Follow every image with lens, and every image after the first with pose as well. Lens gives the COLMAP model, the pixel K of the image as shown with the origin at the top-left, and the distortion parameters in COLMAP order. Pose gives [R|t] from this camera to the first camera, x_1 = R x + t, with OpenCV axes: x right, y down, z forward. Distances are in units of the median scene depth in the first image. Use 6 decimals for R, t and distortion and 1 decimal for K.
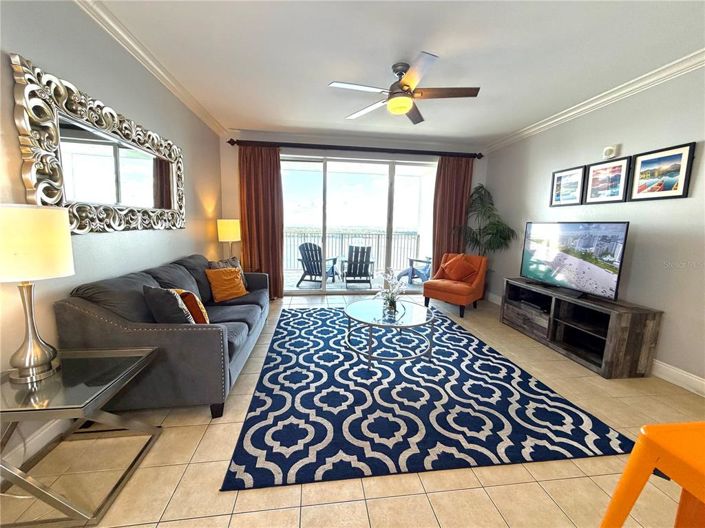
lens RADIAL K [[283.8, 0, 352.4], [0, 283.8, 266.8], [0, 0, 1]] dist [-0.000956, -0.000204]
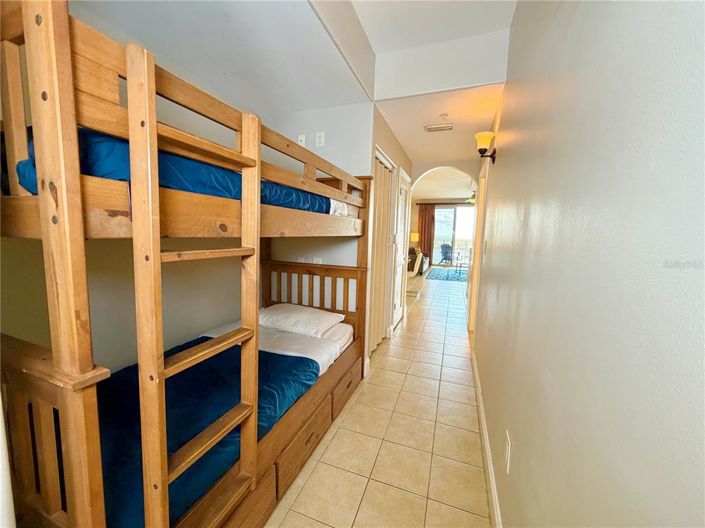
lens RADIAL K [[283.8, 0, 352.8], [0, 283.8, 265.1], [0, 0, 1]] dist [-0.000956, -0.000204]
pose [[0.875961, 0.066816, -0.477731, 0.547842], [-0.077610, 0.996980, -0.002865, 0.277743], [0.476097, 0.039586, 0.878501, -2.469343]]
